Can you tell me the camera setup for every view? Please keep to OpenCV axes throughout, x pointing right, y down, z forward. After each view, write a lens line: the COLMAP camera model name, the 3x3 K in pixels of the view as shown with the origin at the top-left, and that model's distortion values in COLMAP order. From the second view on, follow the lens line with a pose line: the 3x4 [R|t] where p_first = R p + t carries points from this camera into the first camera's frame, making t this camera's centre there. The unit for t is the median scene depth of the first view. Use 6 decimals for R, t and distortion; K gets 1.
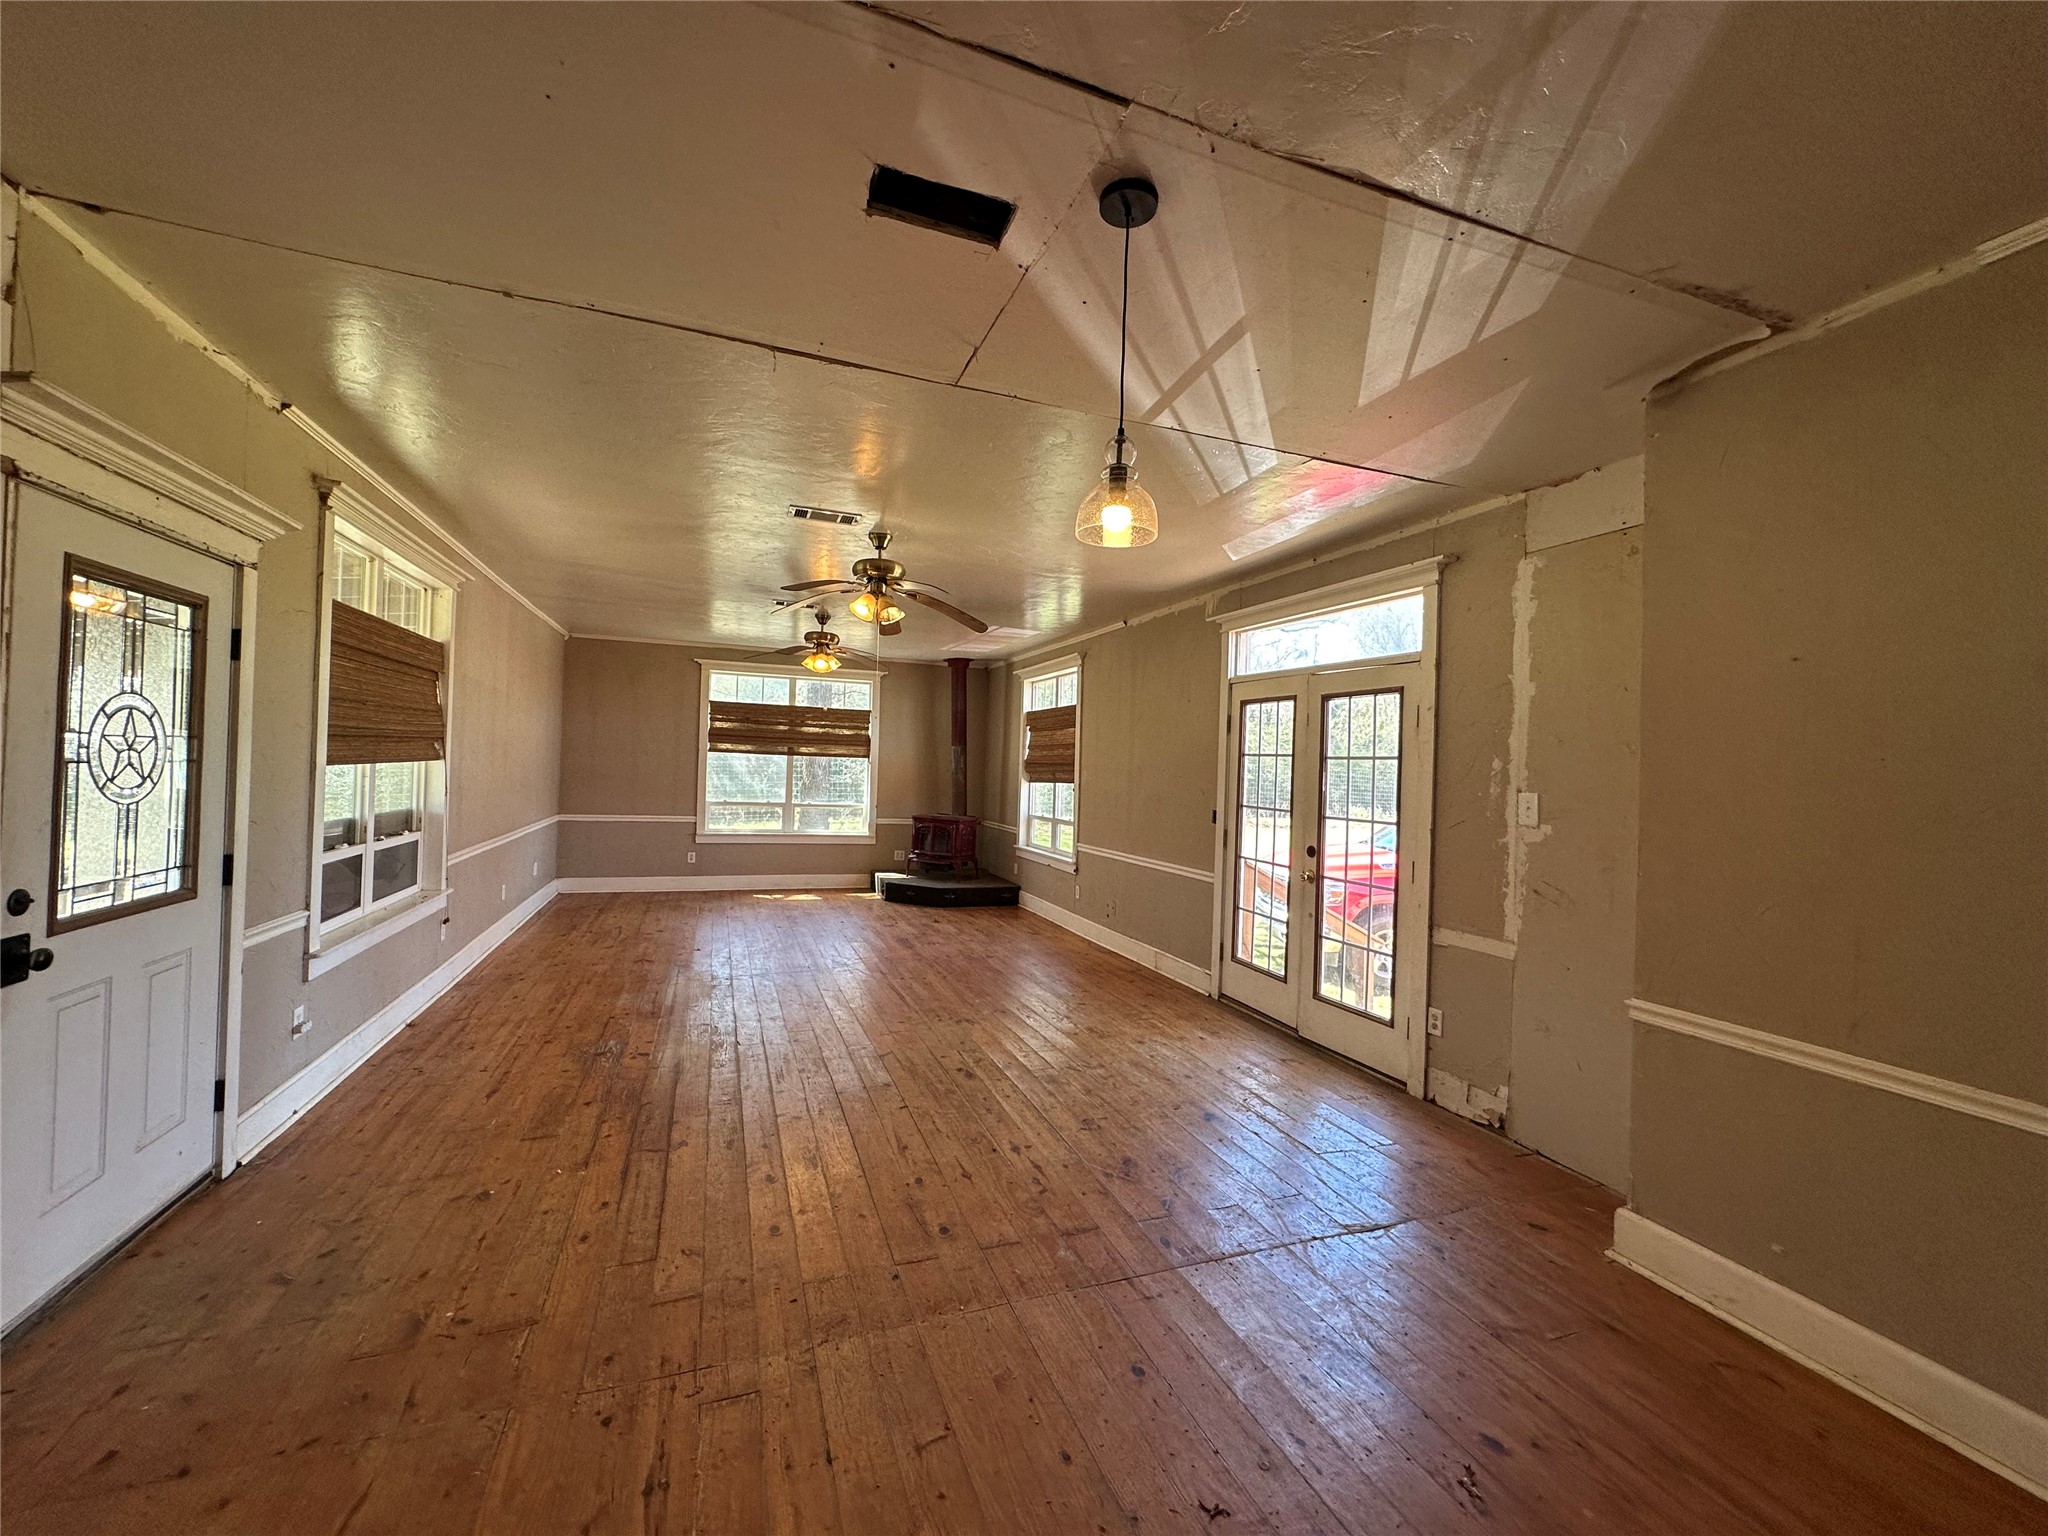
lens RADIAL K [[817.1, 0, 1021.2], [0, 817.1, 768.9], [0, 0, 1]] dist [-0.006776, 0.000890]
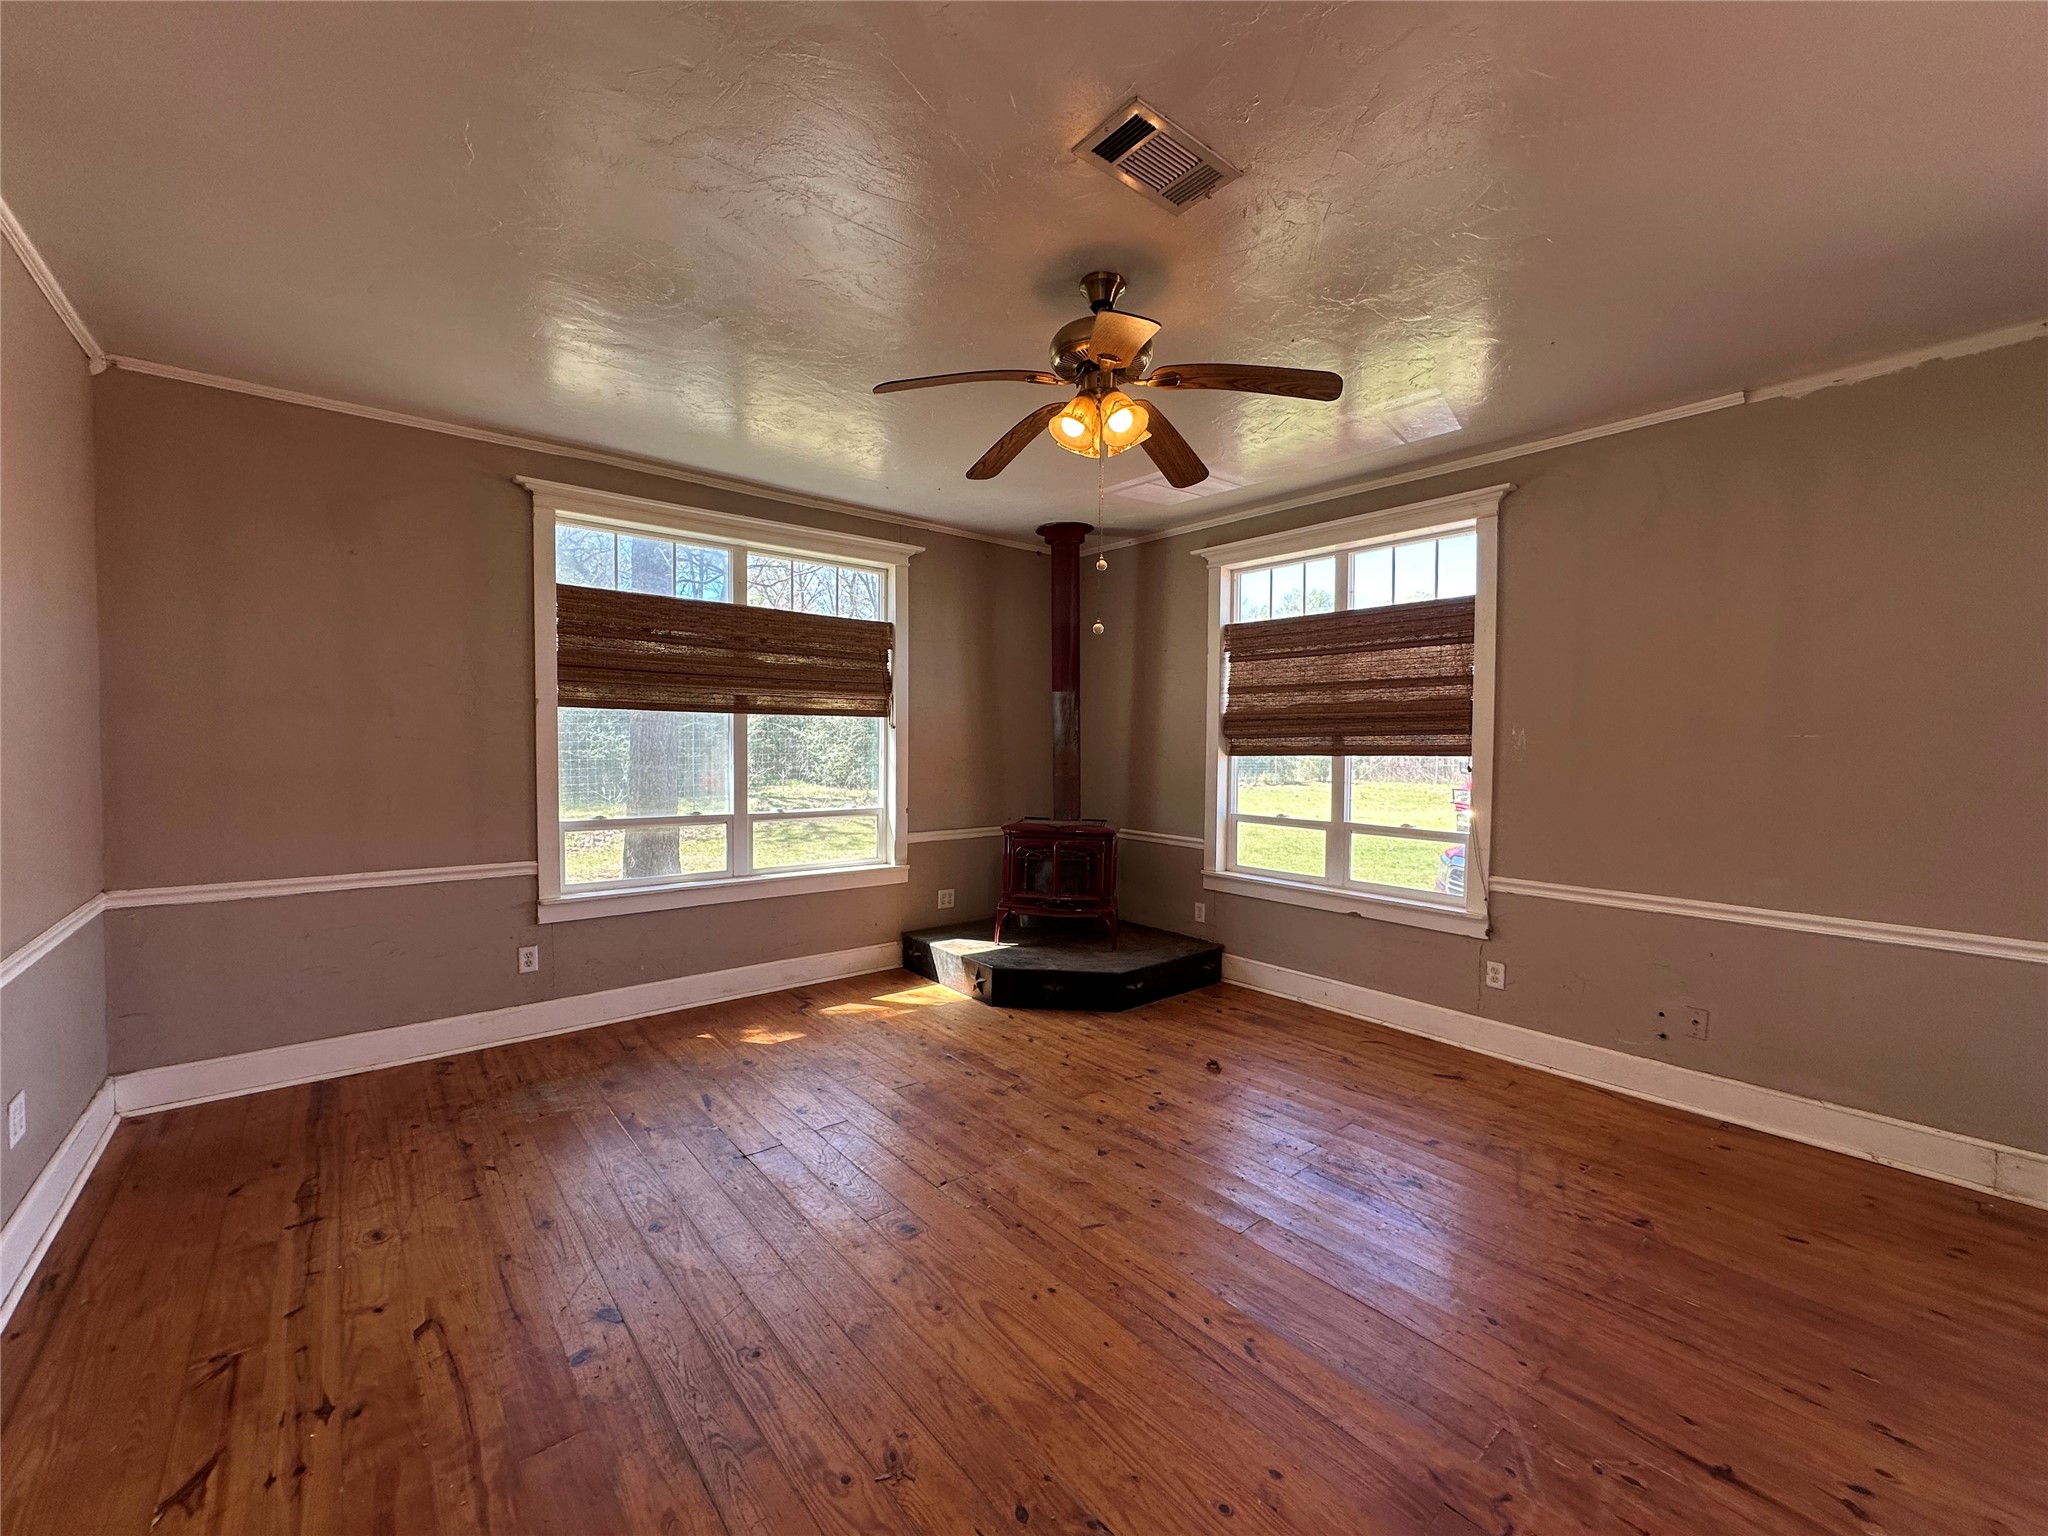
lens RADIAL K [[817.1, 0, 1021.2], [0, 817.1, 768.9], [0, 0, 1]] dist [-0.006776, 0.000890]
pose [[0.943858, -0.035086, 0.328482, -0.298797], [0.021457, 0.998755, 0.045024, -0.002107], [-0.329652, -0.035448, 0.943437, 0.525873]]
